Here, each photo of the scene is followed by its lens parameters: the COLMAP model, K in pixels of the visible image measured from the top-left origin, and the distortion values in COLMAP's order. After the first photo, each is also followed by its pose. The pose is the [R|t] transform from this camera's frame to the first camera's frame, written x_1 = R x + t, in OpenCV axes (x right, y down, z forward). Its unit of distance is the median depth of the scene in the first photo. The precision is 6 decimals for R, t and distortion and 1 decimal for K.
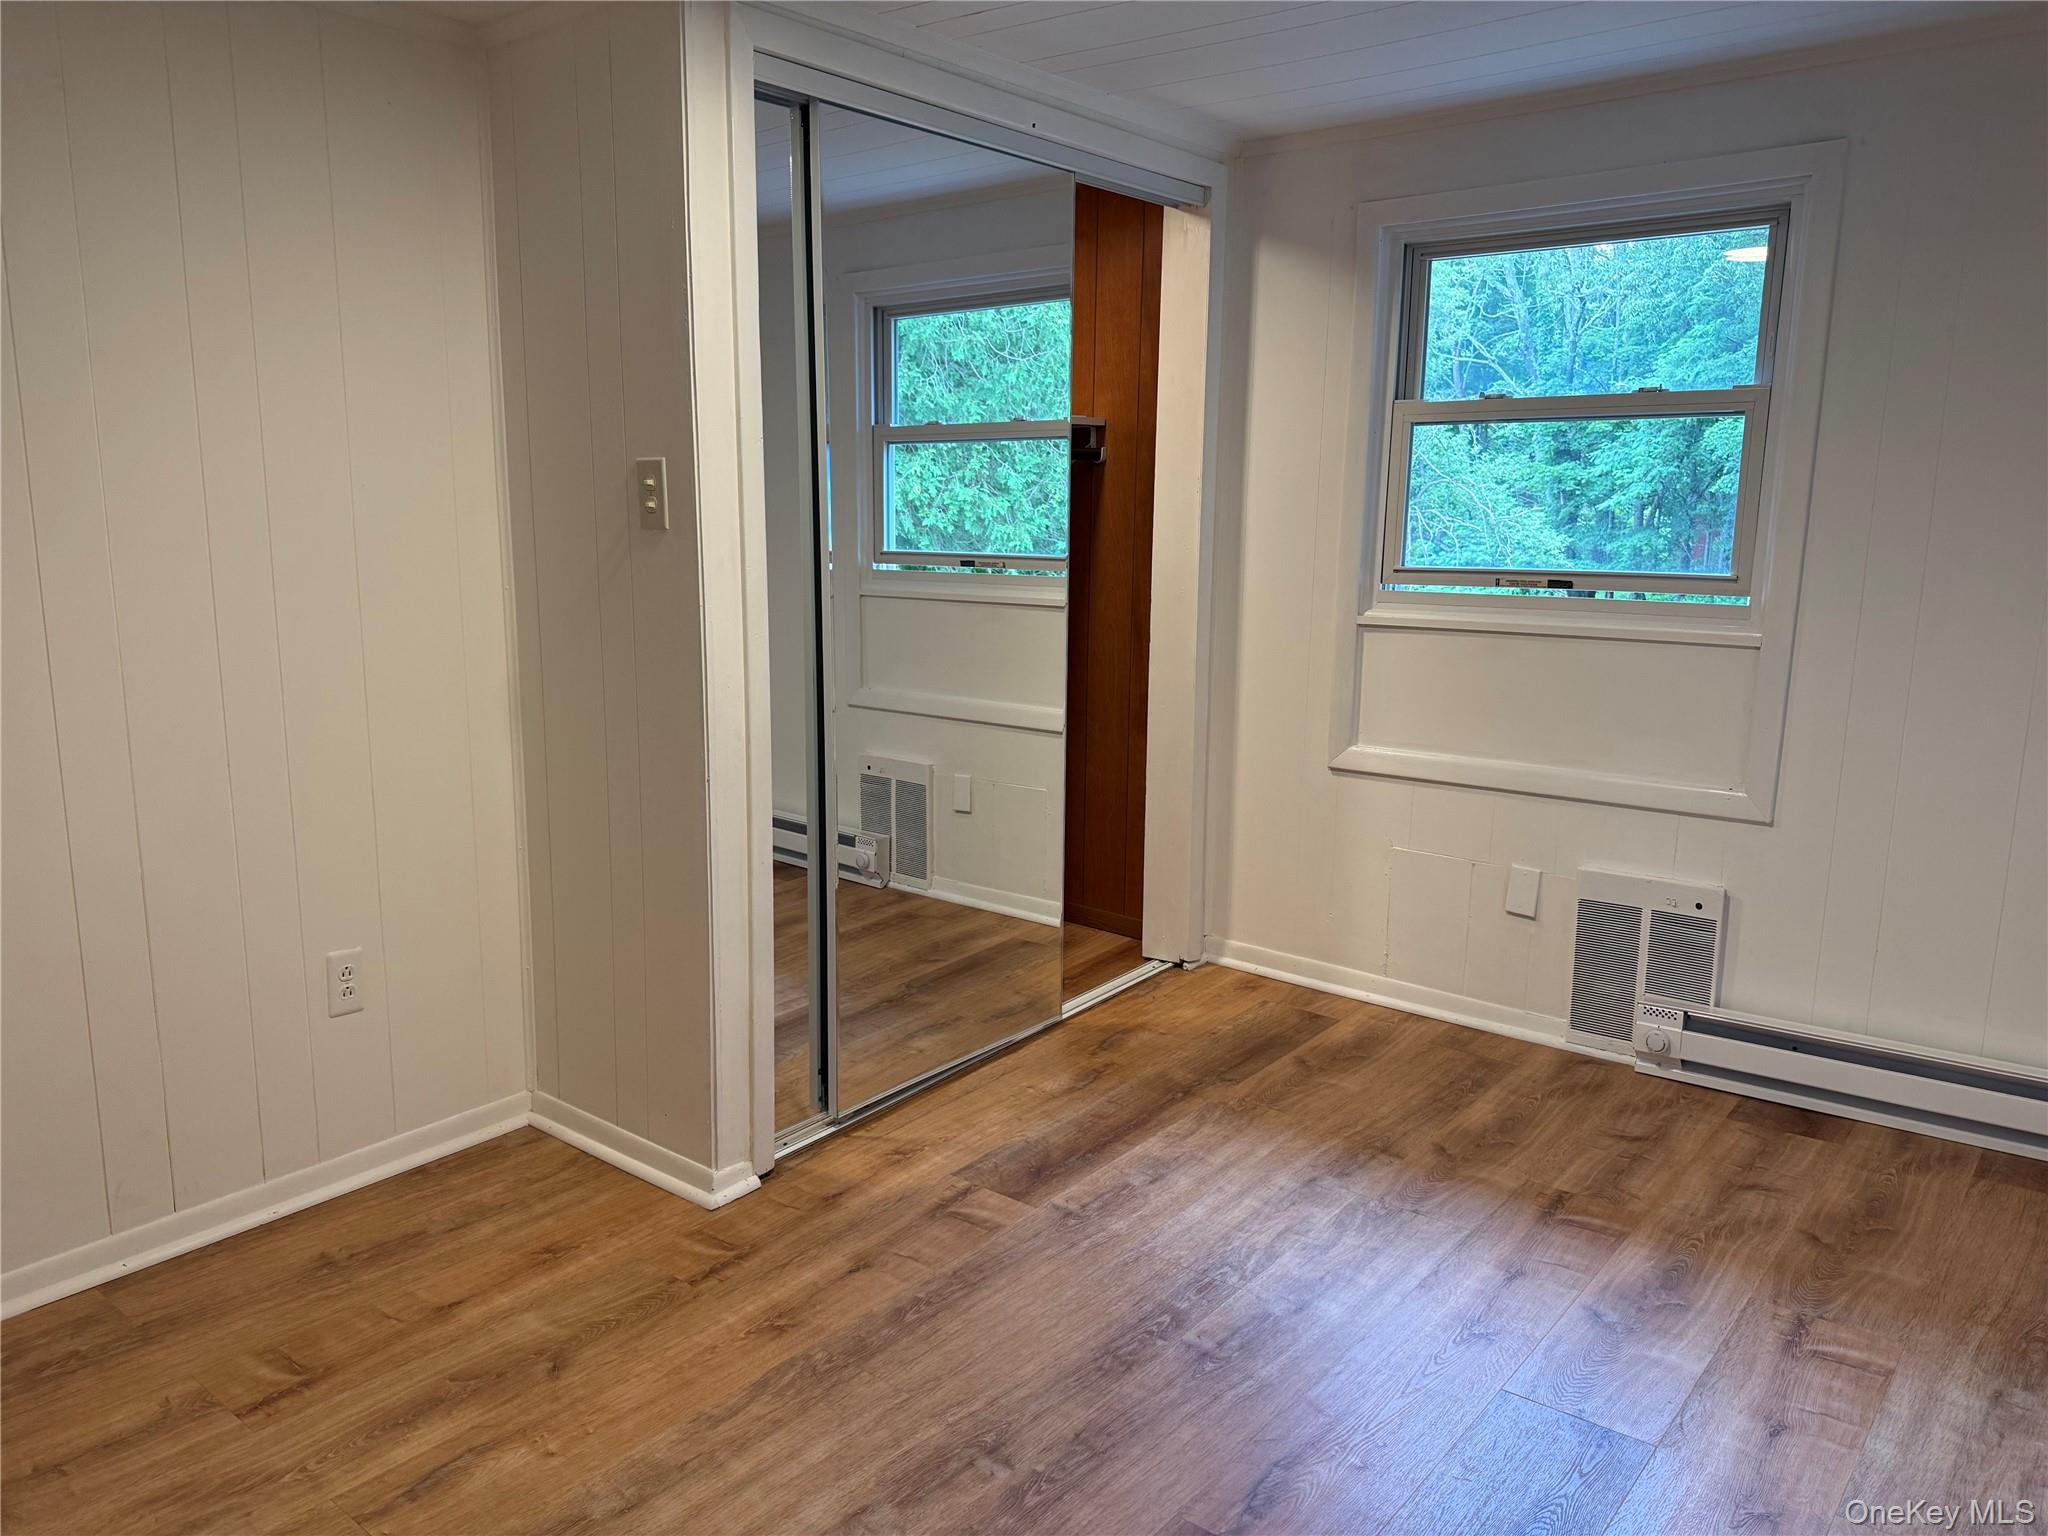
lens RADIAL K [[1447.0, 0, 1024.0], [0, 1447.0, 768.0], [0, 0, 1]] dist [0.002515, -0.002186]
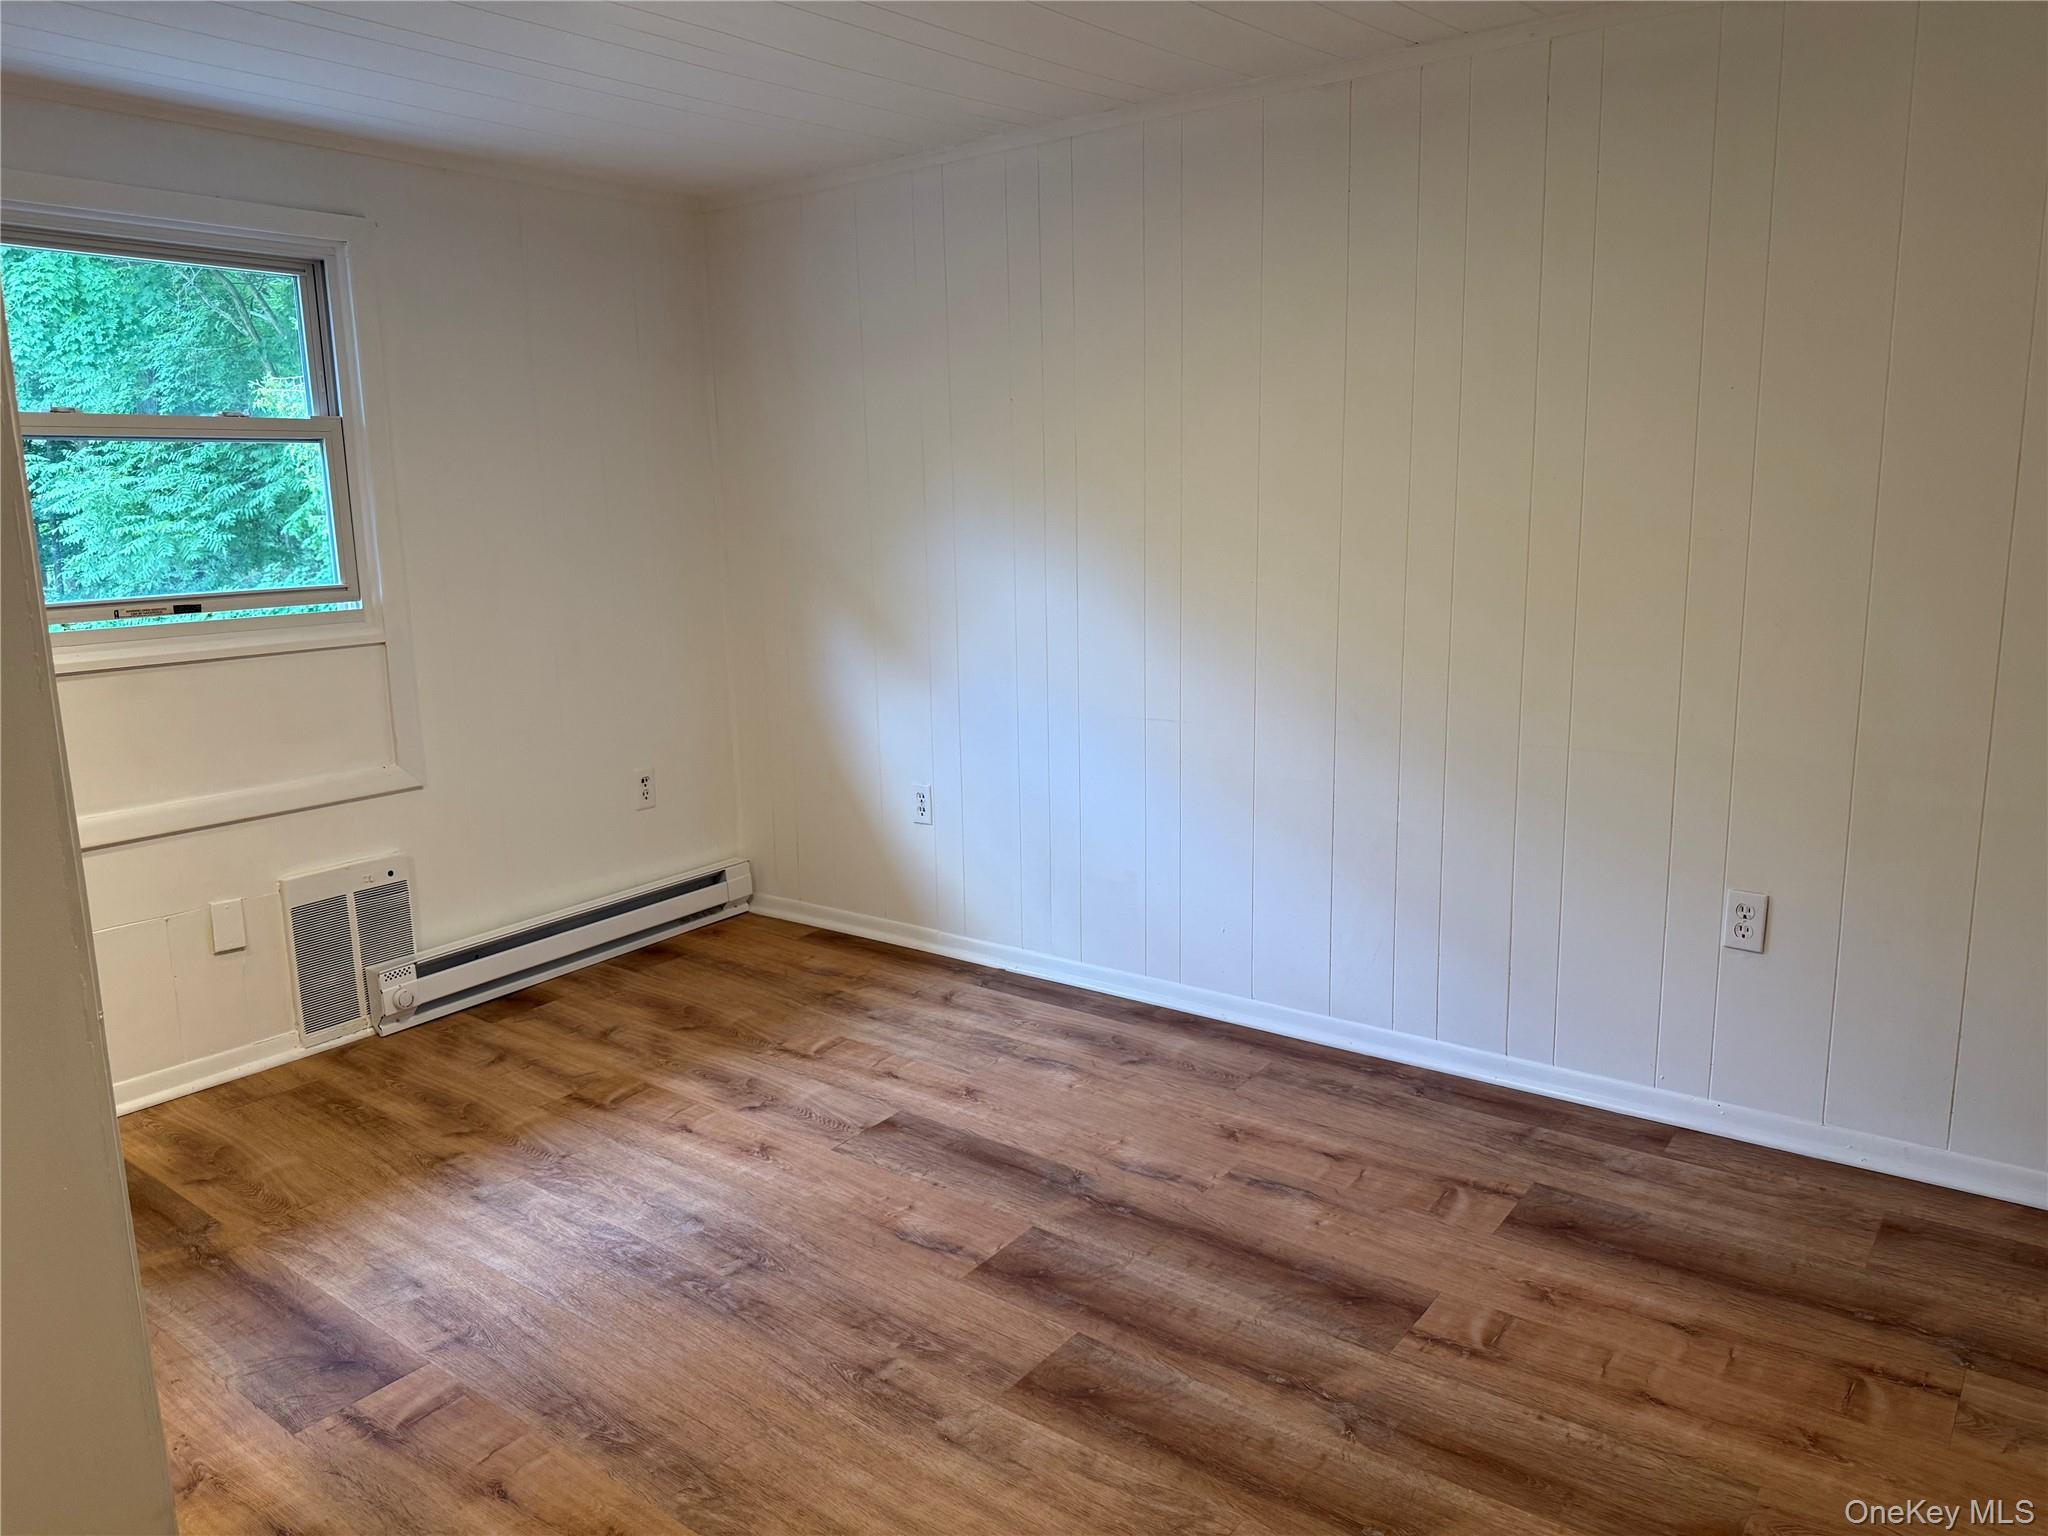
lens RADIAL K [[1450.8, 0, 1024.0], [0, 1450.8, 768.0], [0, 0, 1]] dist [0.071833, -0.116506]
pose [[-0.043923, -0.193650, 0.980087, -0.716057], [0.194296, 0.960646, 0.198516, -0.124349], [-0.979959, 0.199146, -0.004569, 0.537007]]
